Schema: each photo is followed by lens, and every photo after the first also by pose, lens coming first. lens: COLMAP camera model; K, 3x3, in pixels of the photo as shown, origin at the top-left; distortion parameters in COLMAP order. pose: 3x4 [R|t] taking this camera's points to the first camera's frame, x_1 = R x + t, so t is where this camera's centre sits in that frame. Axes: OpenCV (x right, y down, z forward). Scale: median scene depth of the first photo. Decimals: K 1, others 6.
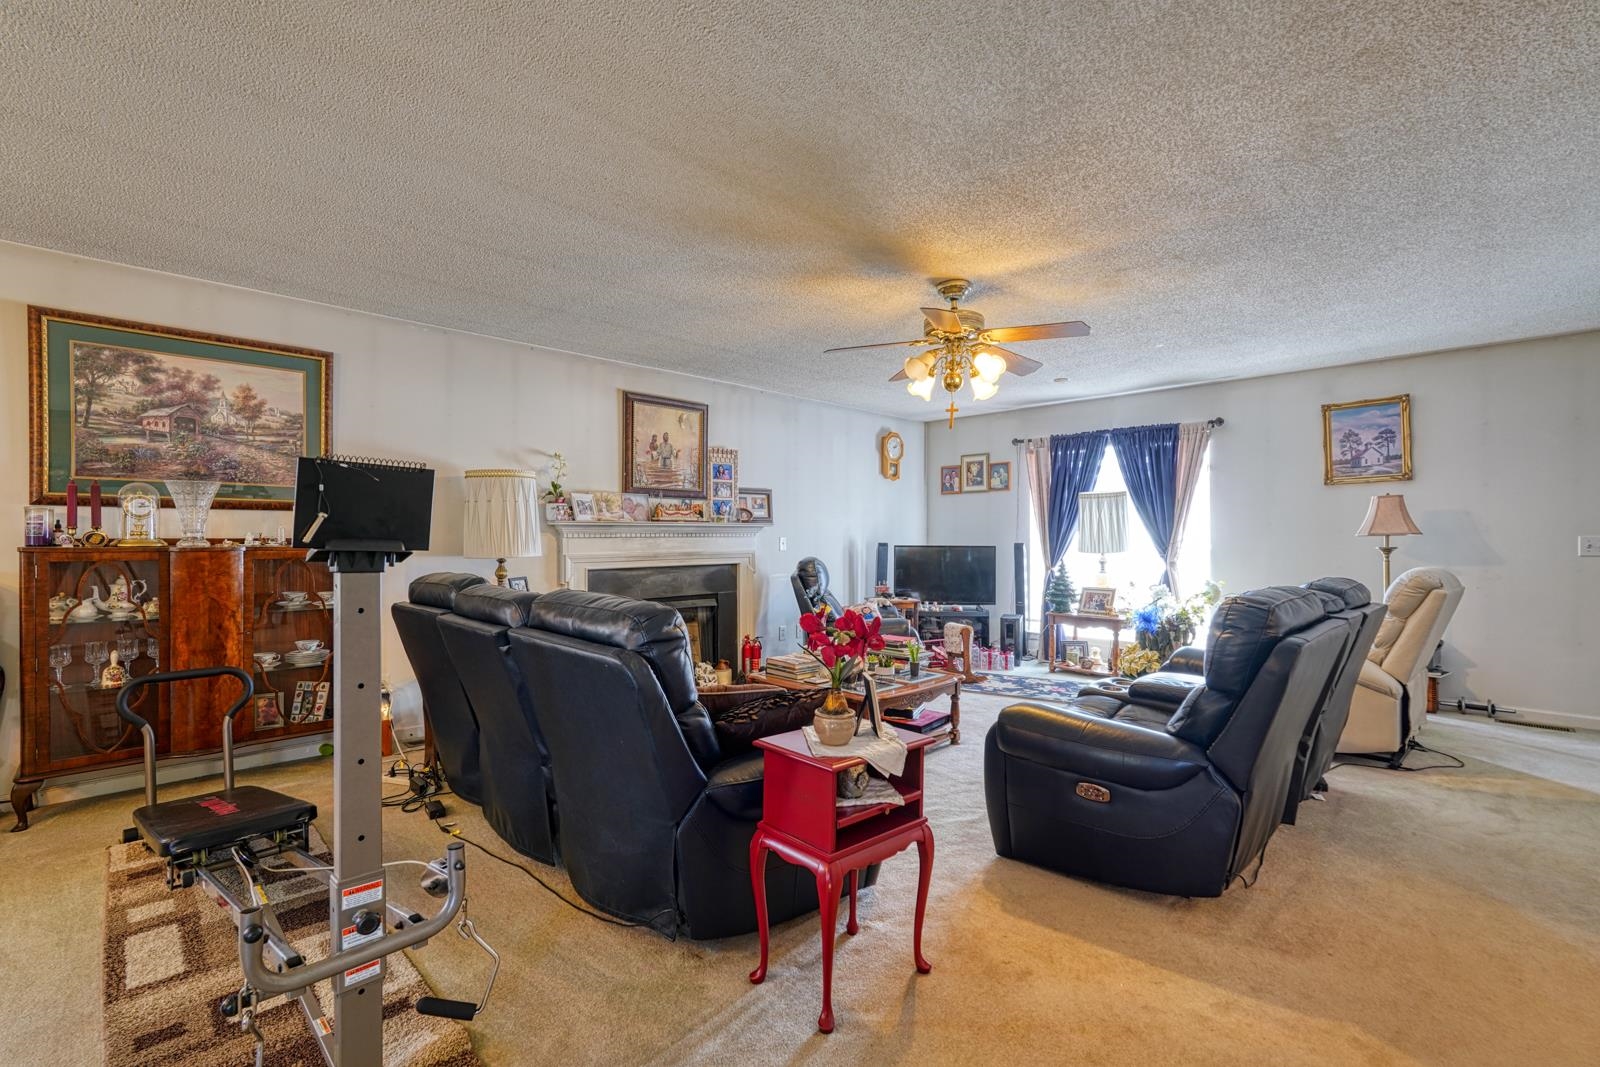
lens RADIAL K [[707.0, 0, 800.0], [0, 707.0, 533.5], [0, 0, 1]] dist [-0.008618, 0.000271]
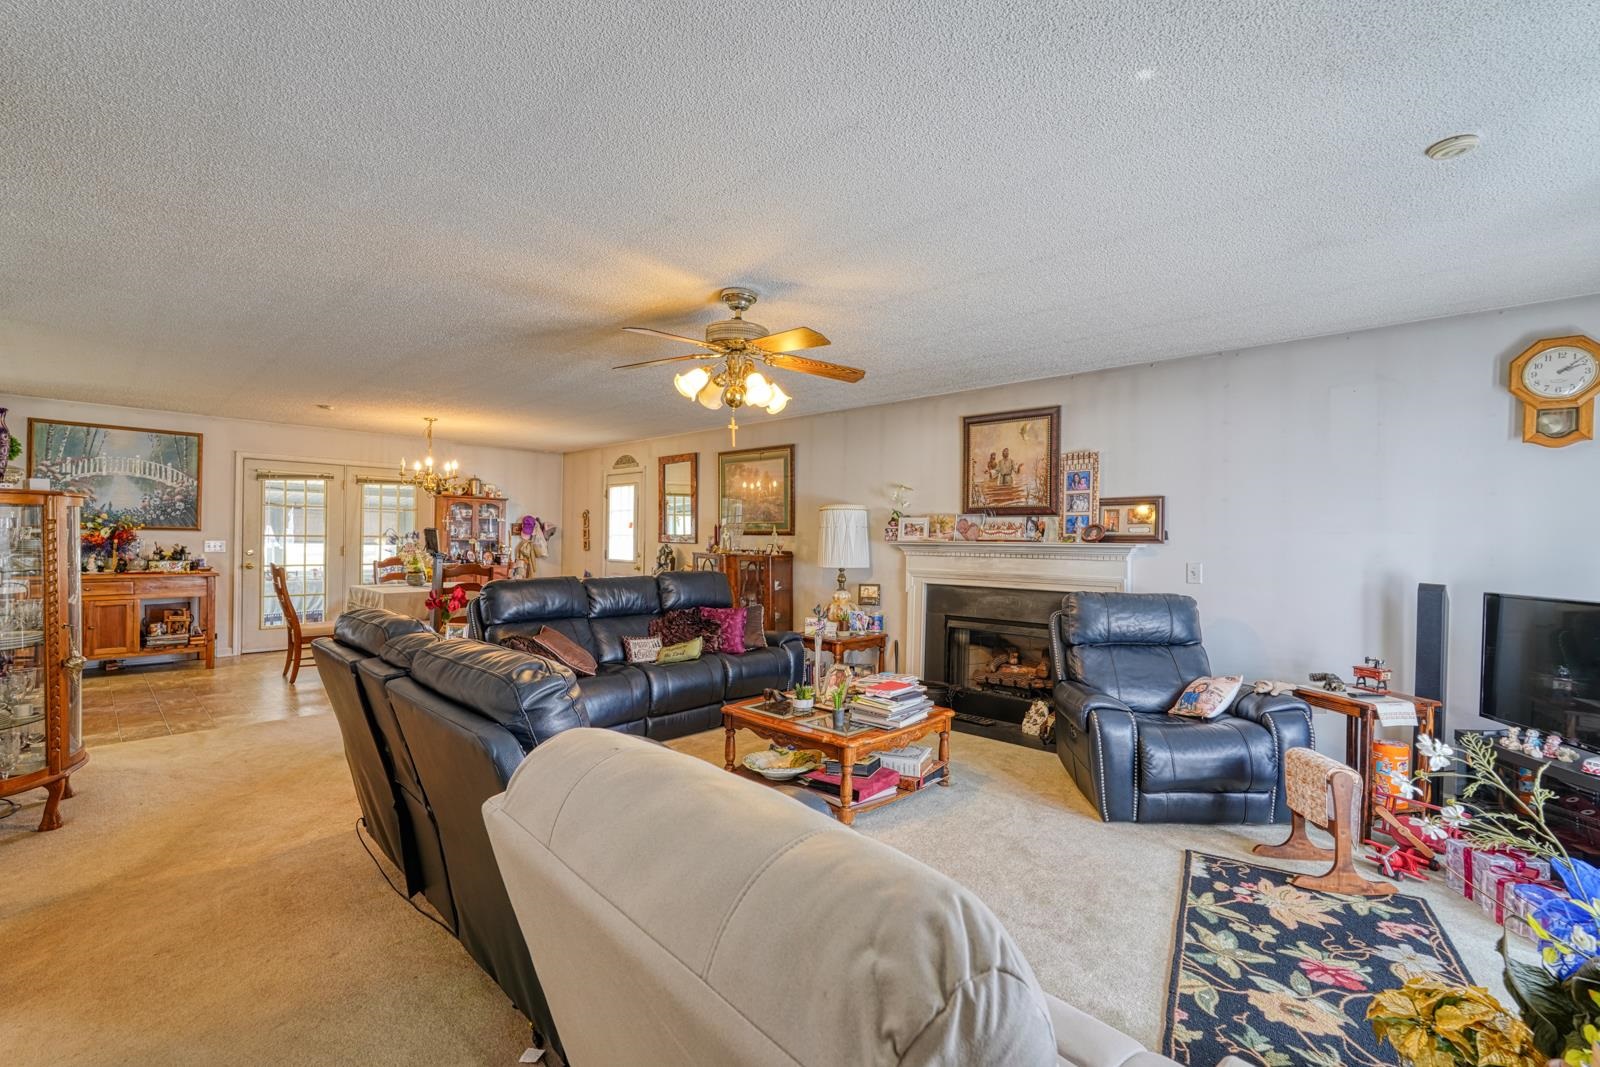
lens RADIAL K [[707.0, 0, 800.0], [0, 707.0, 533.5], [0, 0, 1]] dist [-0.008618, 0.000271]
pose [[0.015528, -0.006510, -0.999858, 0.779910], [-0.010408, 0.999924, -0.006672, -0.018362], [0.999825, 0.010510, 0.015459, 0.722107]]
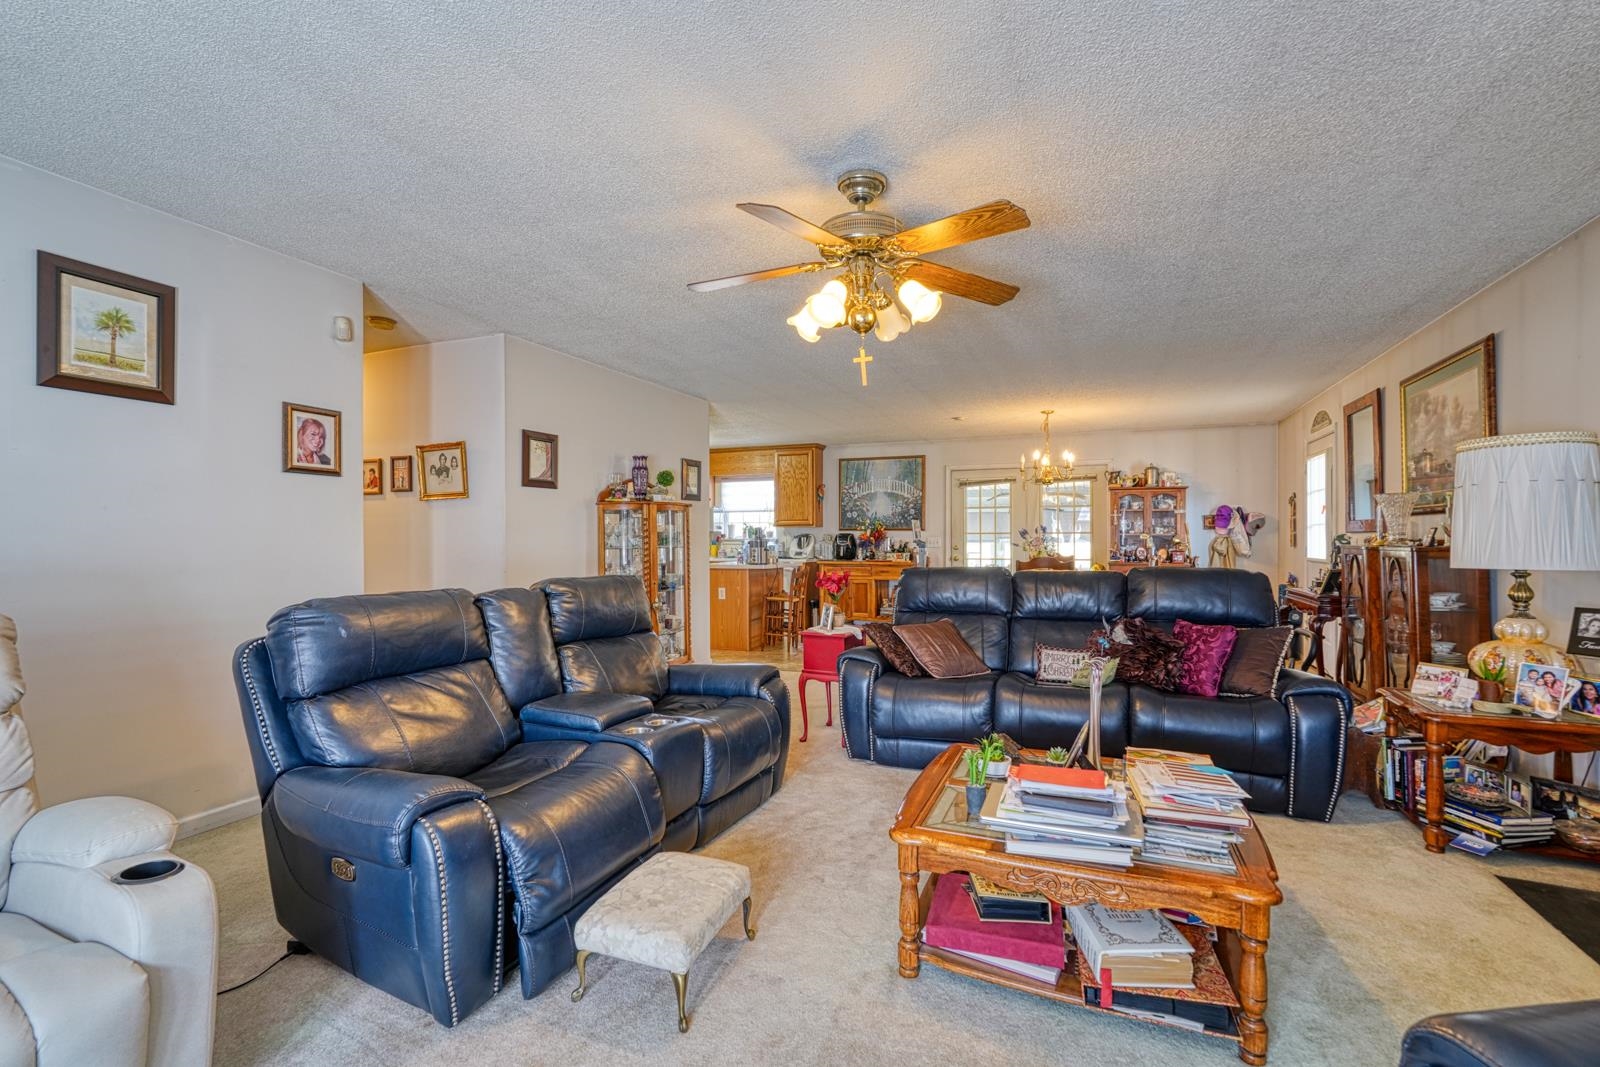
lens RADIAL K [[707.0, 0, 800.0], [0, 707.0, 533.5], [0, 0, 1]] dist [-0.008618, 0.000271]
pose [[-0.926704, -0.001498, -0.375790, 0.362374], [0.002631, 0.999942, -0.010474, 0.004463], [0.375784, -0.010695, -0.926646, 1.095140]]
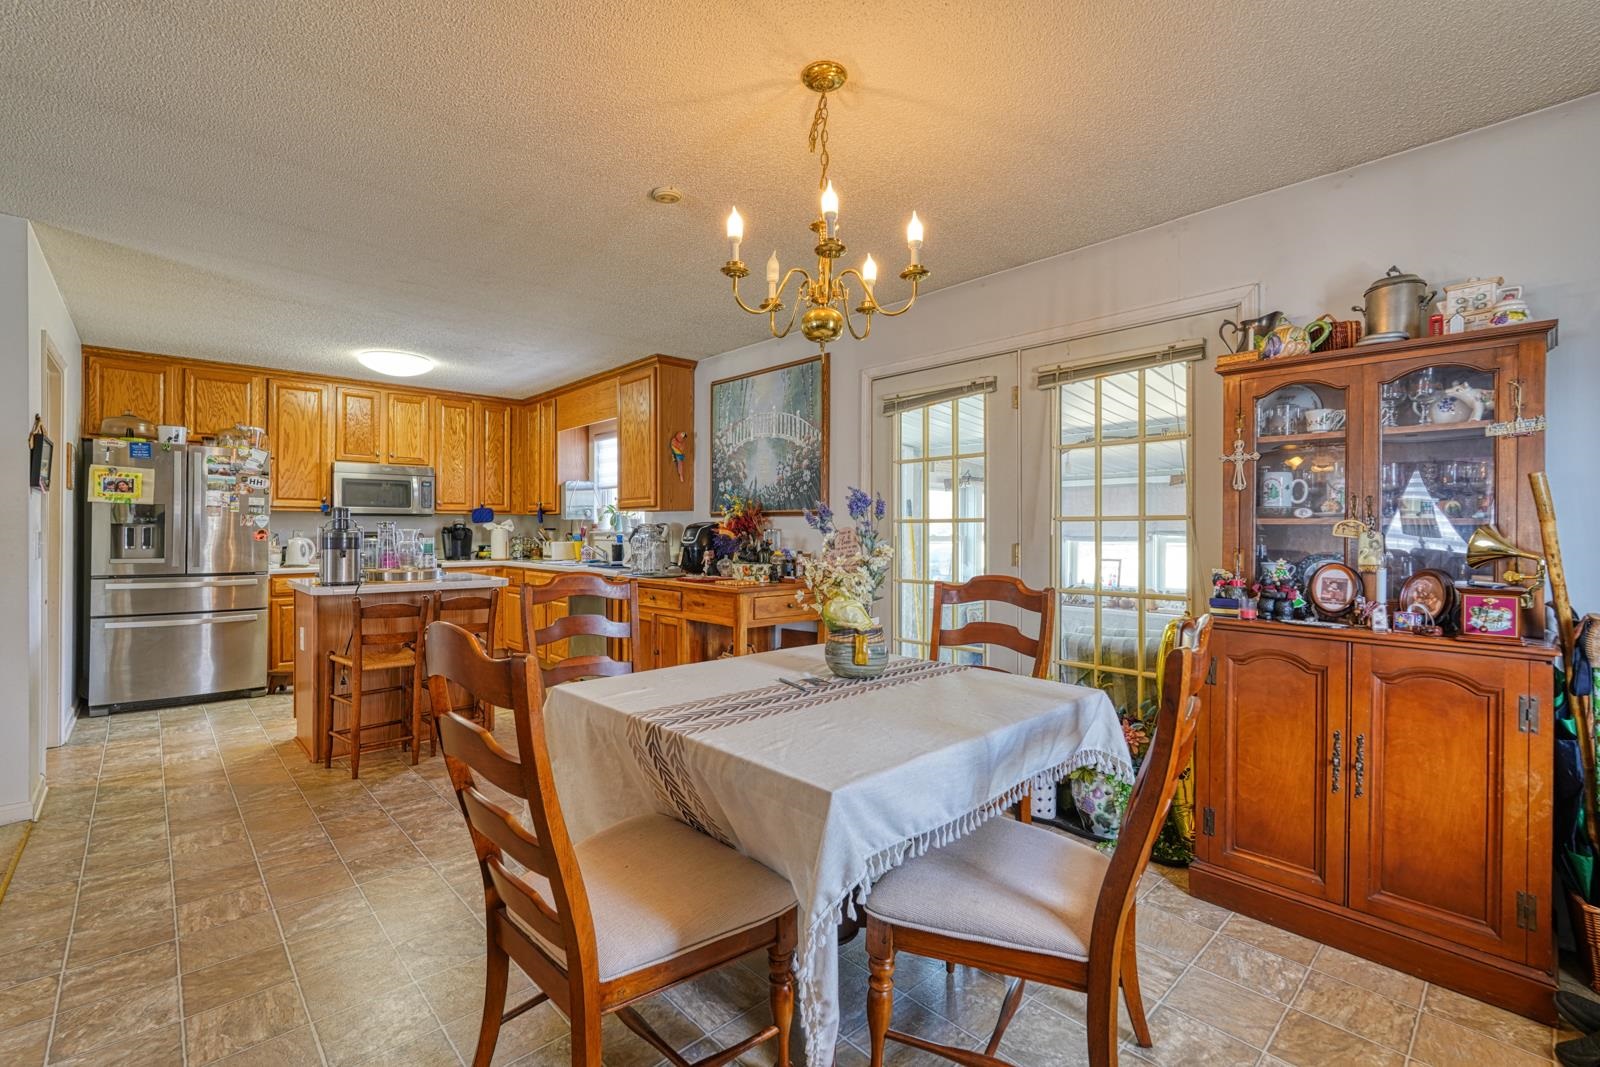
lens RADIAL K [[699.4, 0, 796.3], [0, 699.4, 534.5], [0, 0, 1]] dist [-0.009341, 0.000989]
pose [[-0.999396, -0.004063, 0.034509, -0.568074], [-0.004025, 0.999991, 0.001164, 0.000633], [-0.034513, 0.001024, -0.999404, 0.398789]]
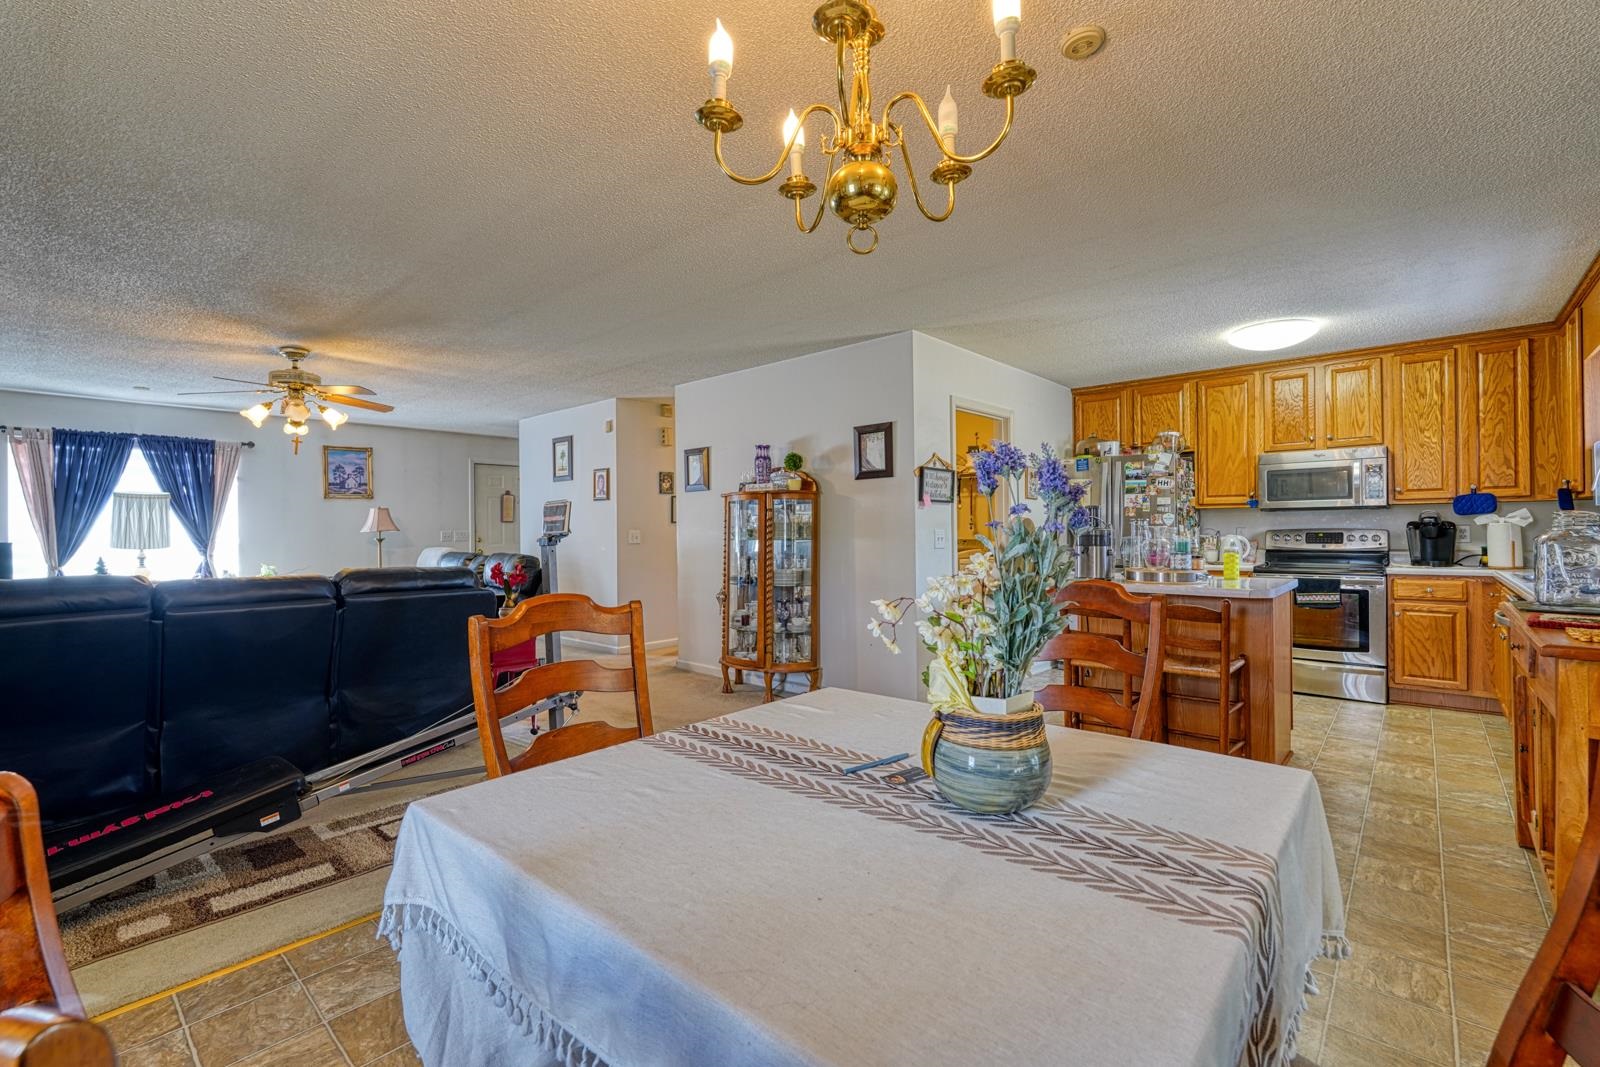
lens RADIAL K [[699.4, 0, 796.3], [0, 699.4, 534.5], [0, 0, 1]] dist [-0.009341, 0.000989]
pose [[-0.049406, -0.006724, 0.998756, -0.792067], [0.002336, 0.999974, 0.006848, 0.000138], [-0.998776, 0.002672, -0.049389, 0.065724]]
